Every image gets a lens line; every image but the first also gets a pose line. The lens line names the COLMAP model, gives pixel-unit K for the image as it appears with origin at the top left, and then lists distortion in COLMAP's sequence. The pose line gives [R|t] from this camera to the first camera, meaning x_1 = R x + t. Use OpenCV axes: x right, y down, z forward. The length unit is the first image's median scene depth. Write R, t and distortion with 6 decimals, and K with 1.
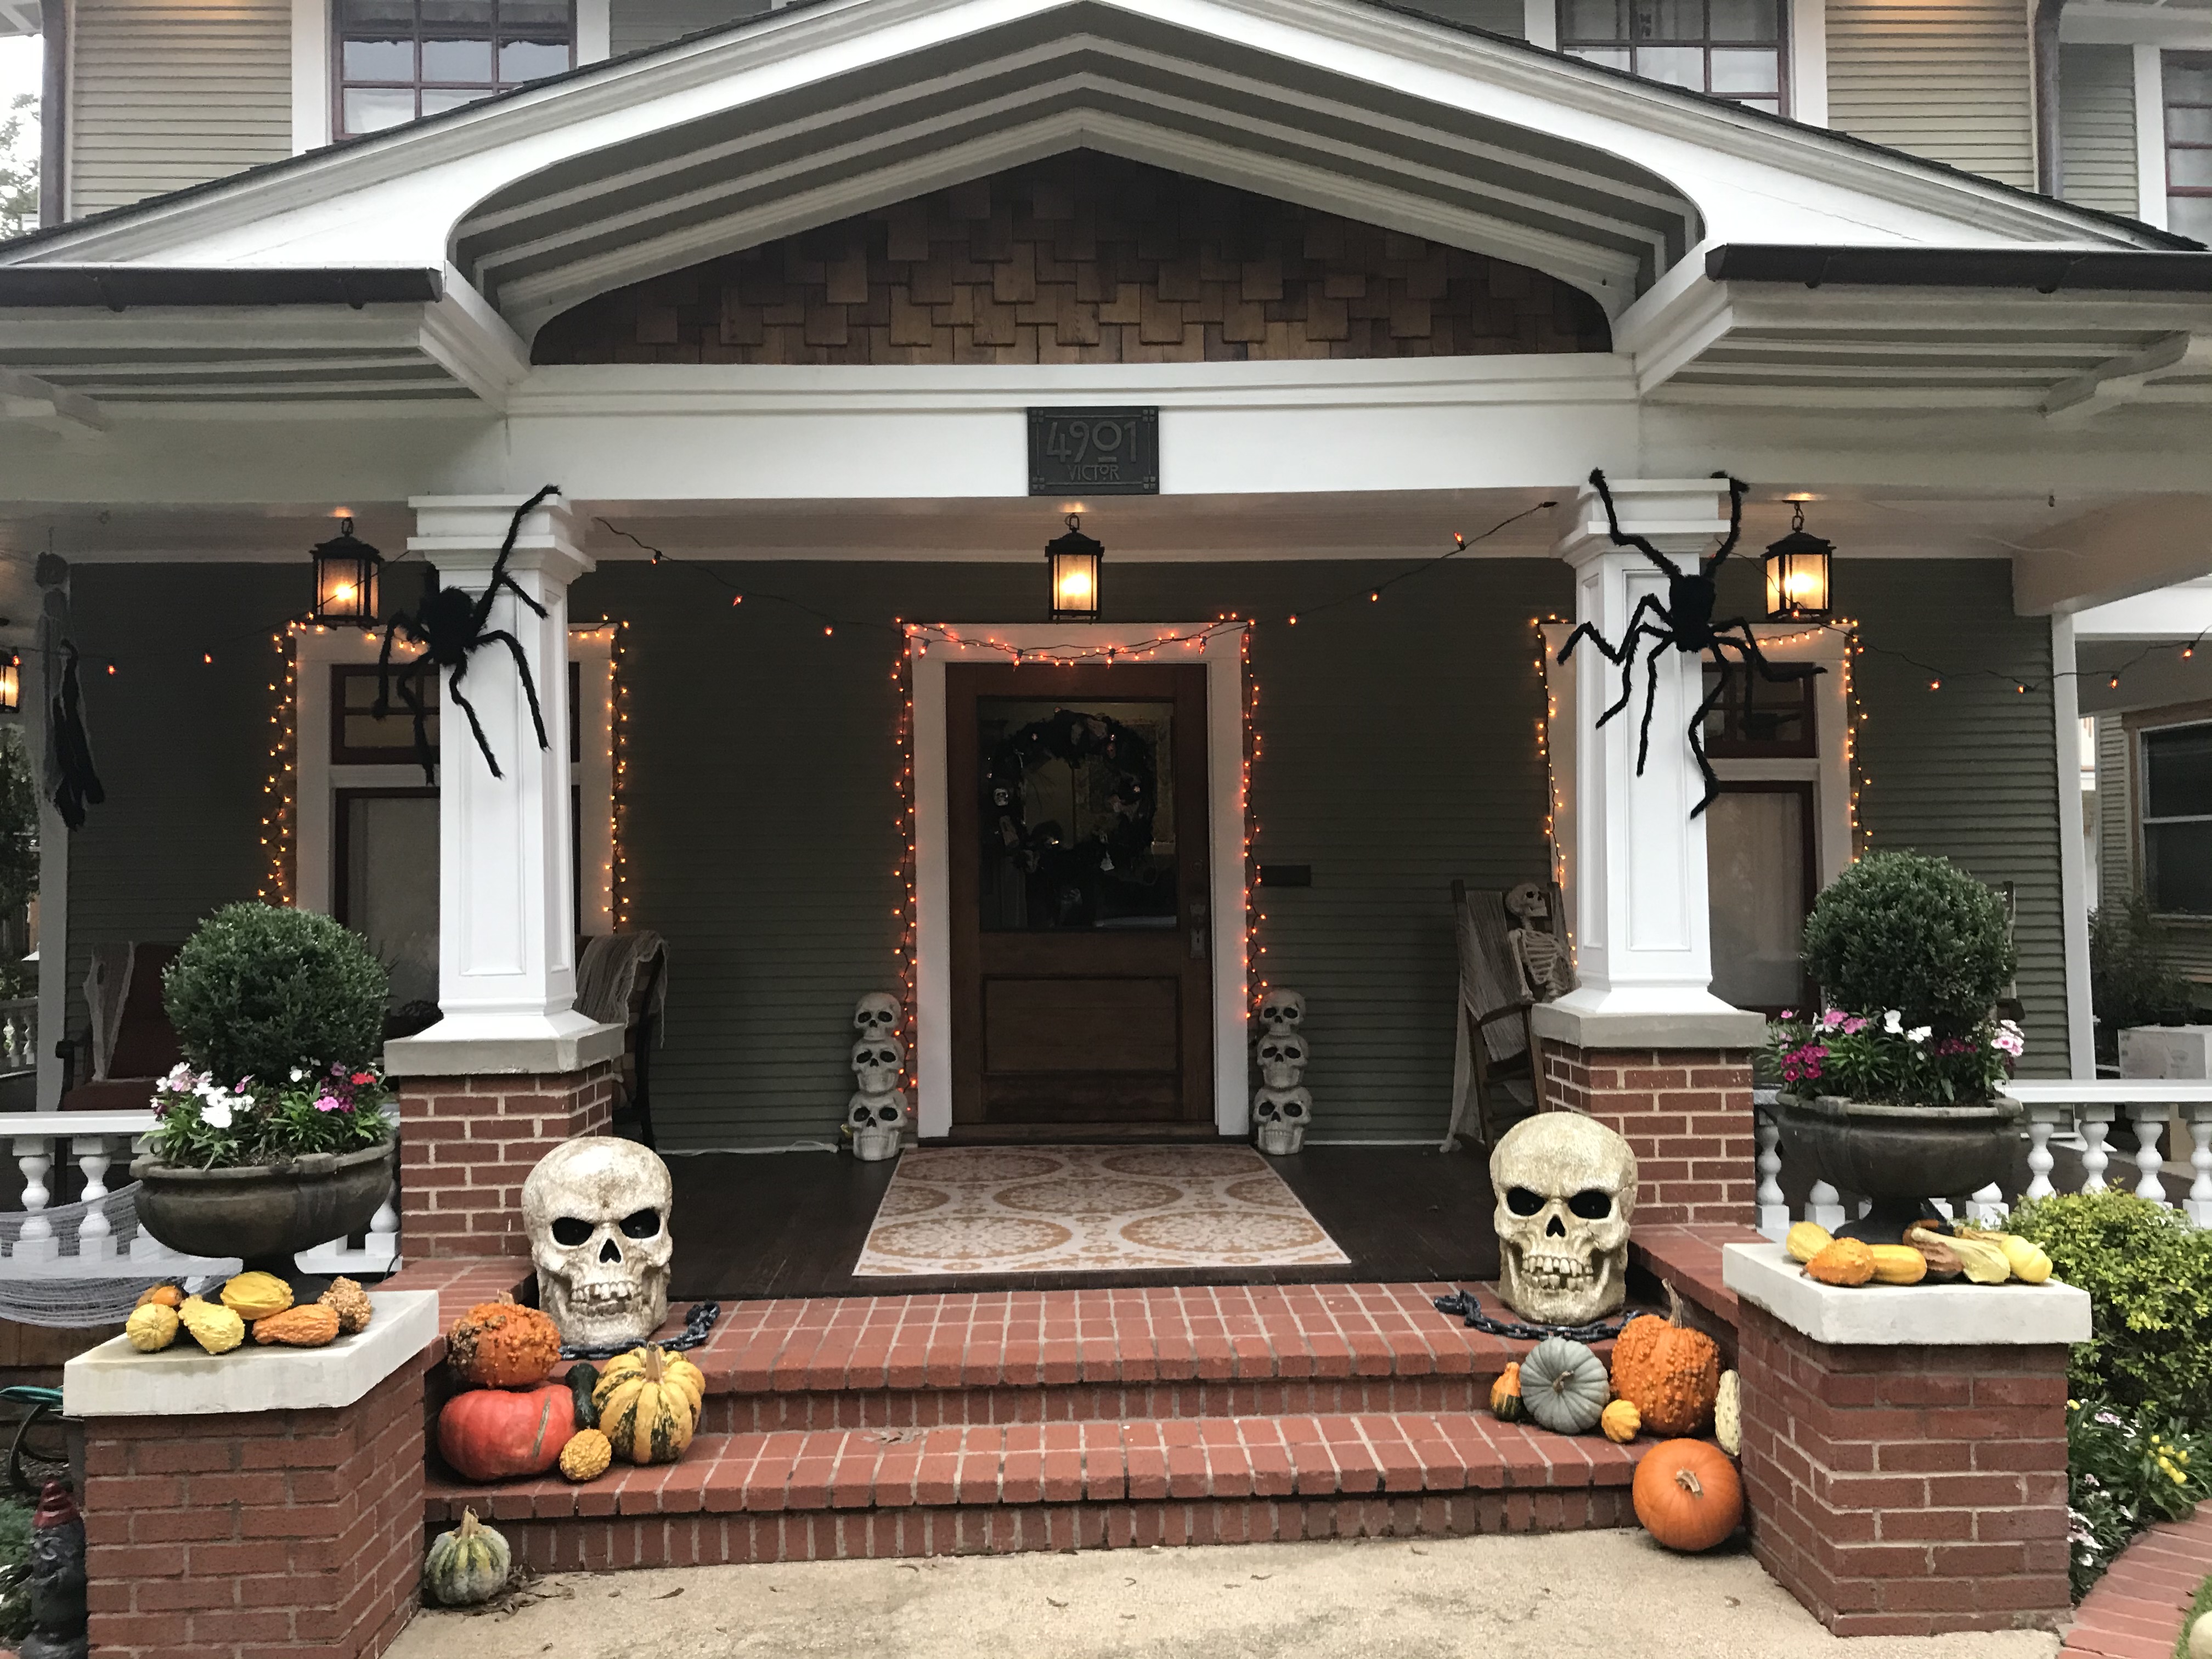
lens RADIAL K [[1814.9, 0, 1087.9], [0, 1814.9, 843.7], [0, 0, 1]] dist [0.025309, -0.030519]
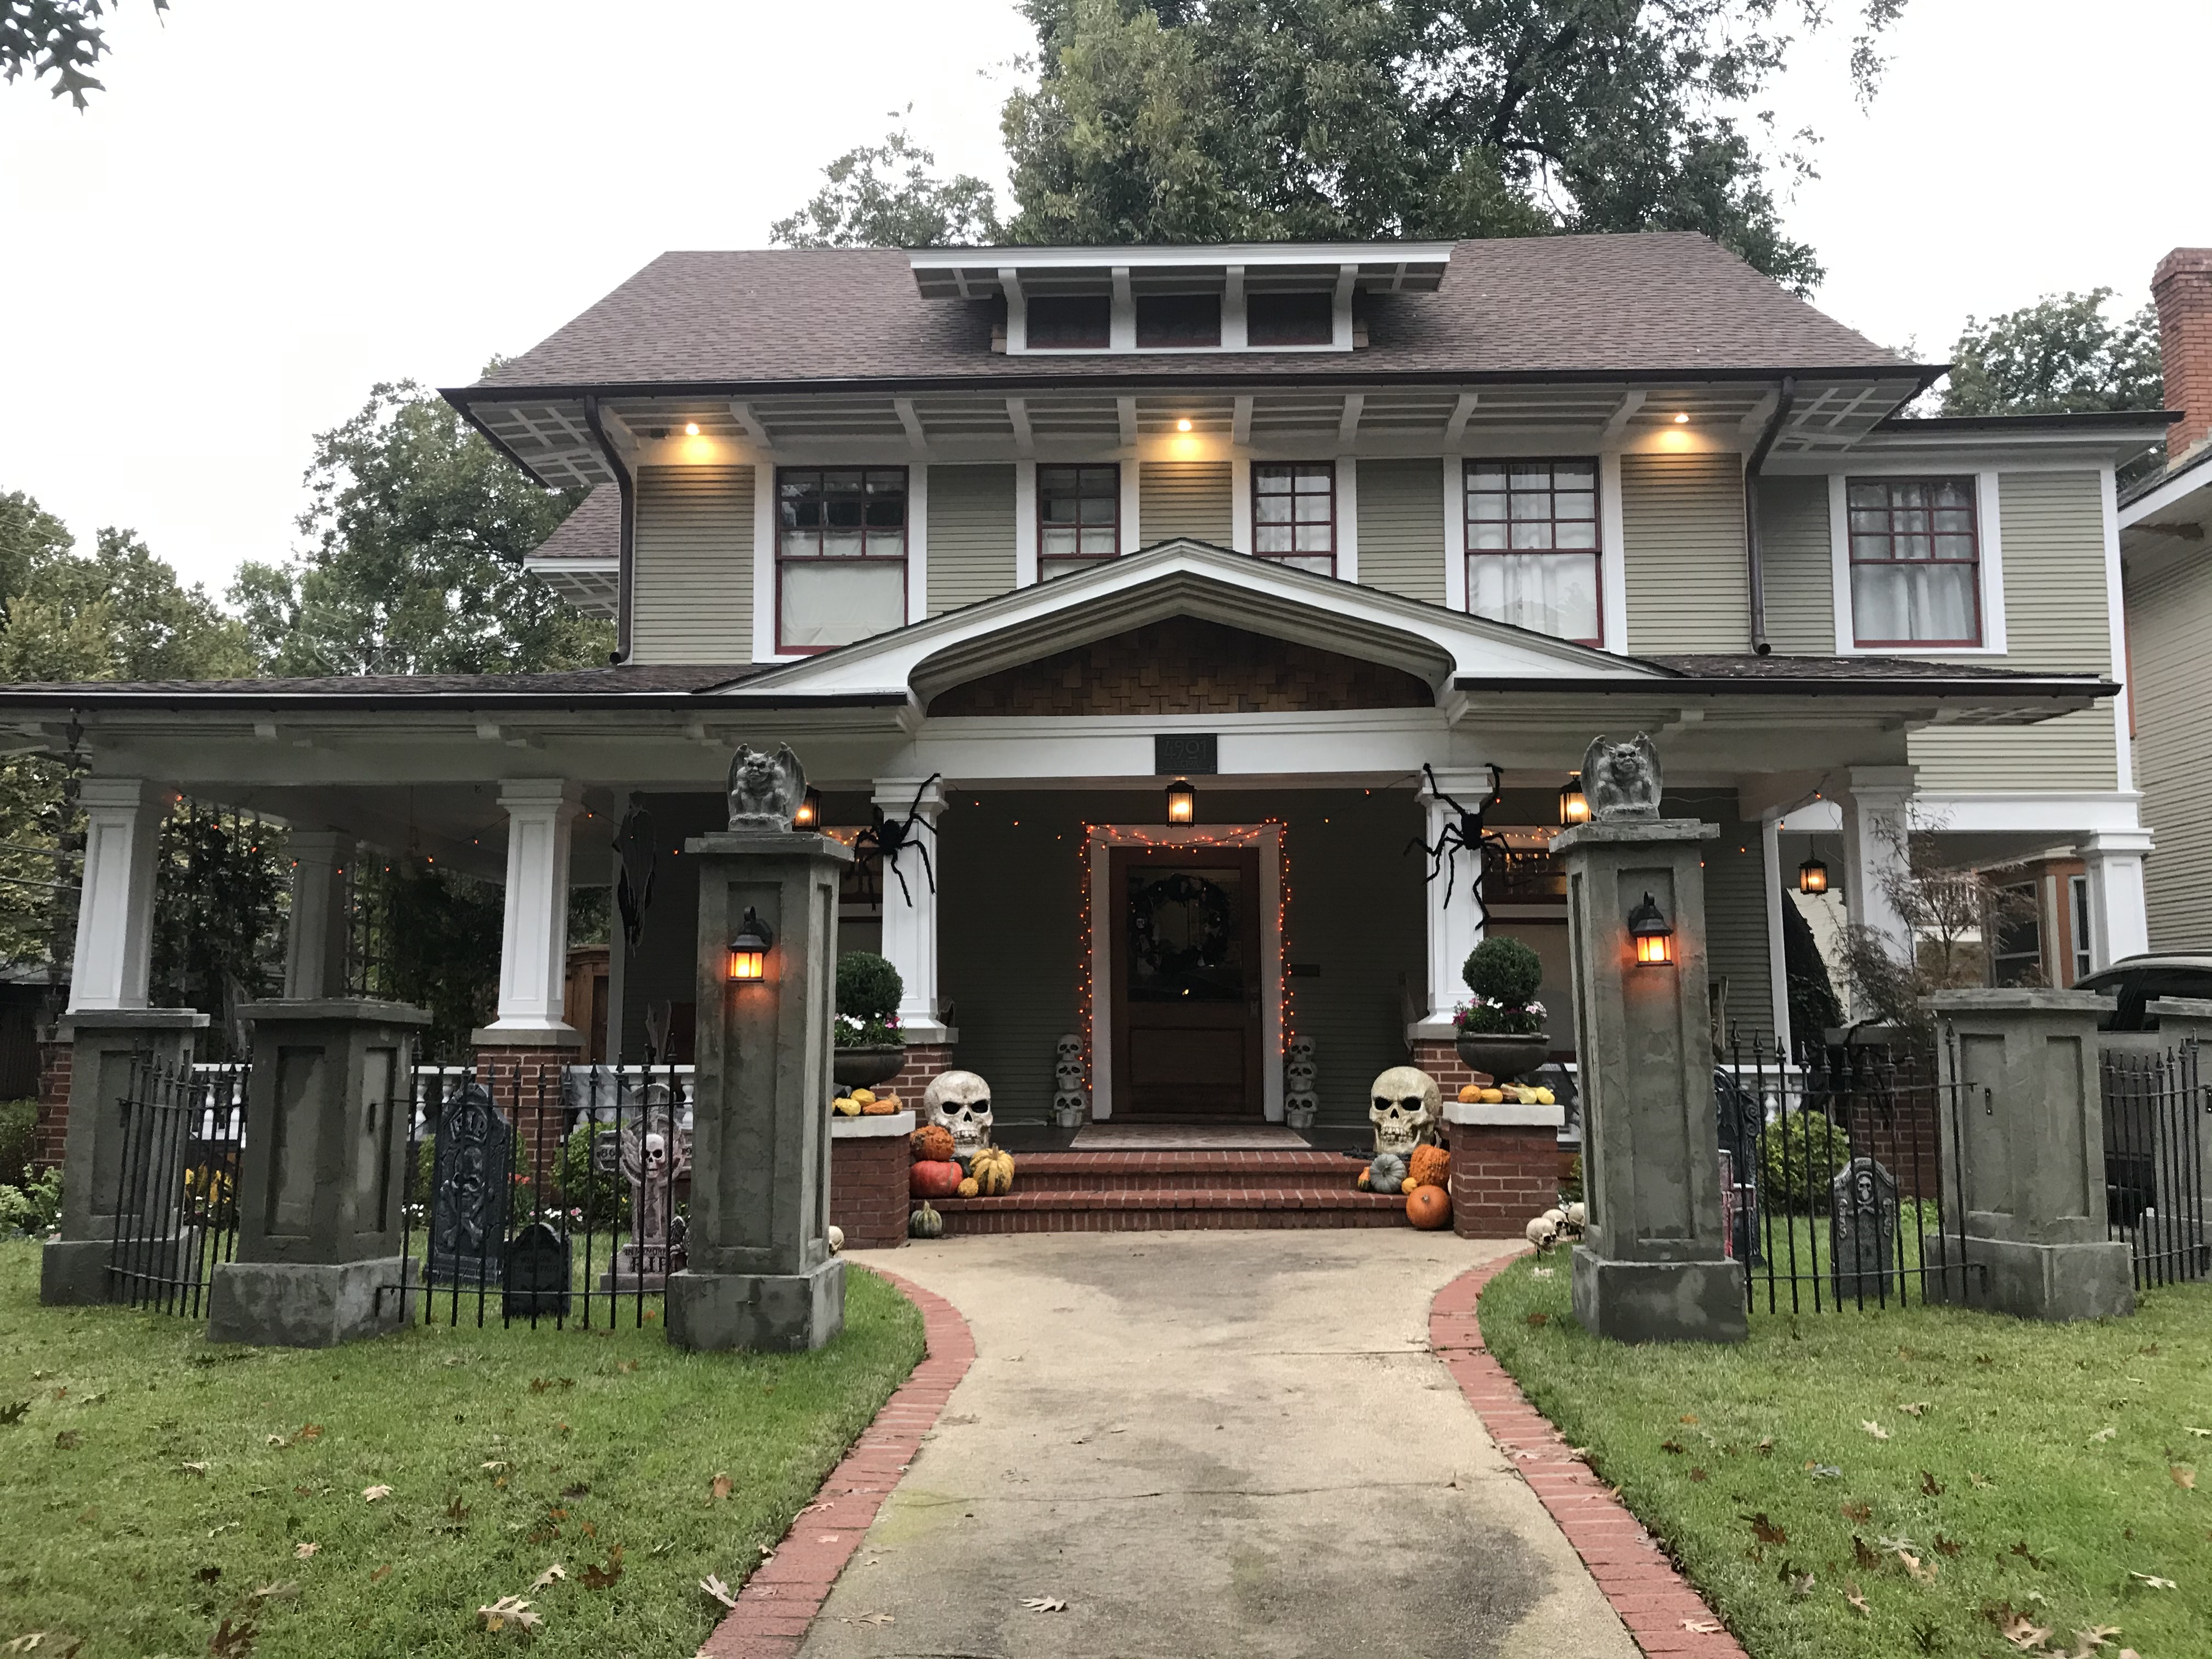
lens RADIAL K [[1814.9, 0, 1090.2], [0, 1814.9, 812.4], [0, 0, 1]] dist [0.025309, -0.030519]
pose [[0.997342, 0.000722, -0.072863, 0.045807], [-0.008096, 0.994858, -0.100952, 0.066199], [0.072416, 0.101273, 0.992220, -1.111093]]
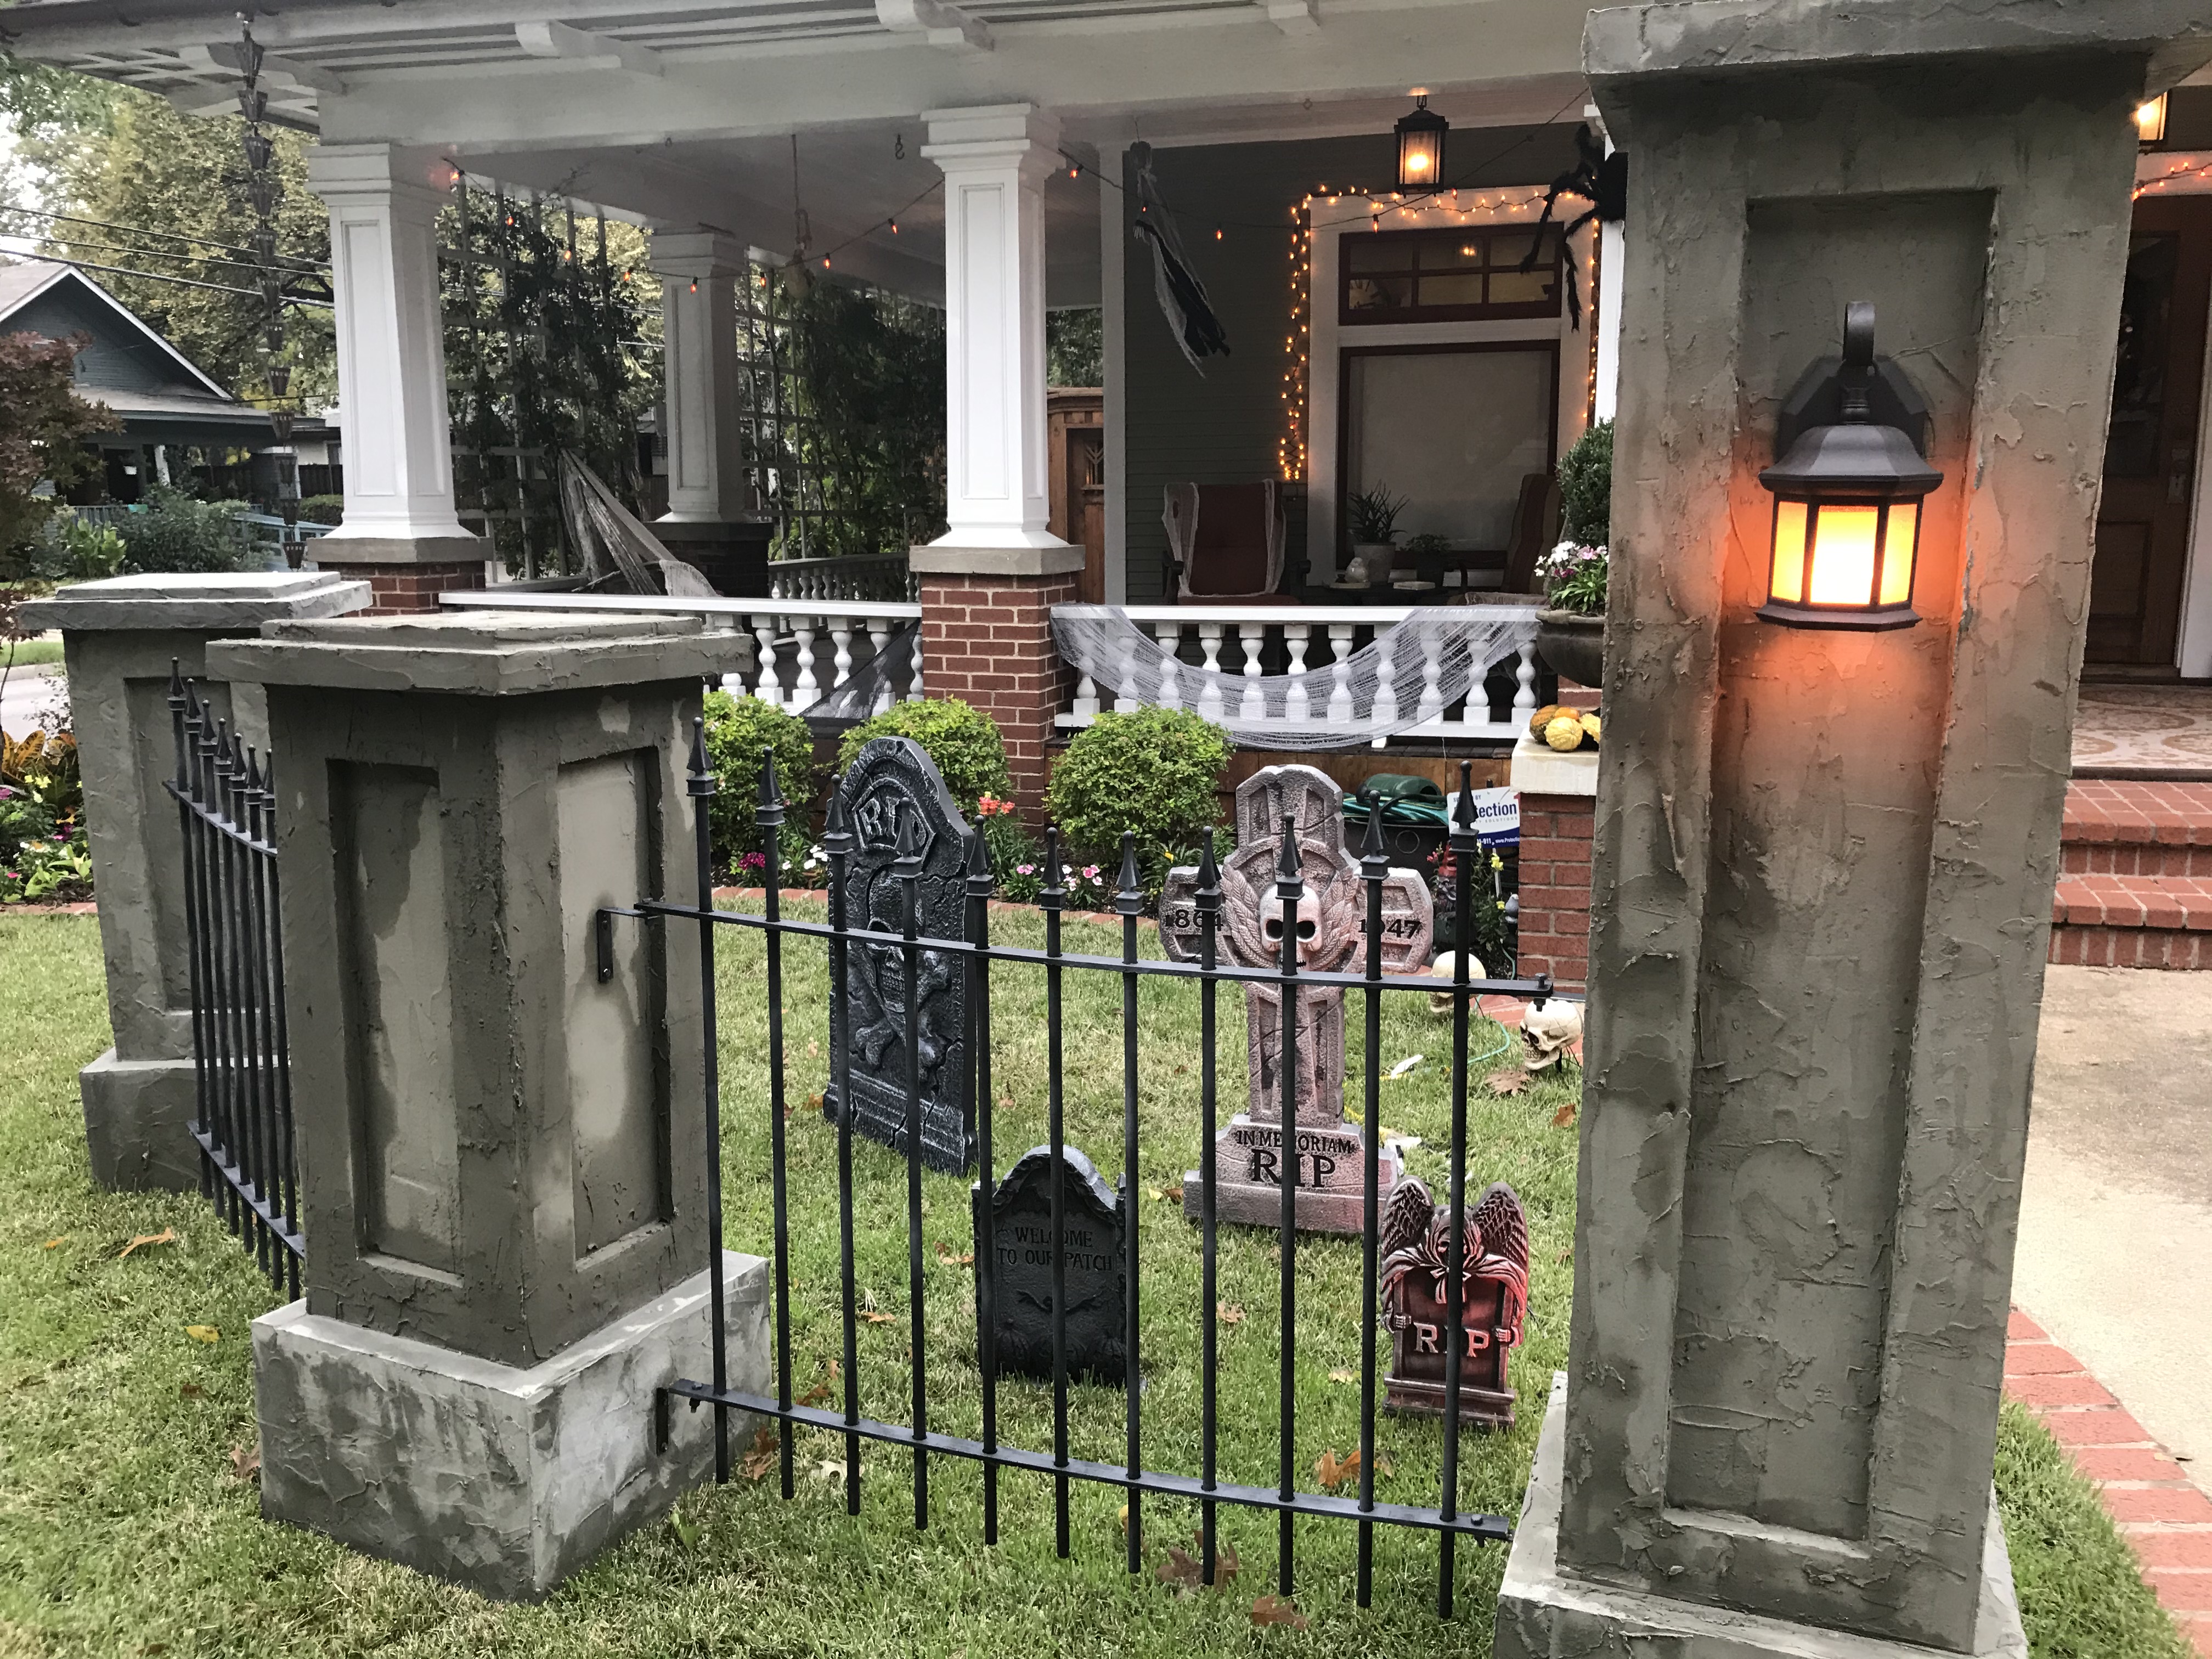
lens RADIAL K [[1814.9, 0, 1104.4], [0, 1814.9, 846.4], [0, 0, 1]] dist [0.025309, -0.030519]
pose [[0.952307, 0.063040, -0.298560, -0.287768], [0.005692, 0.974587, 0.223935, 0.027190], [0.305089, -0.214955, 0.927747, -0.252603]]
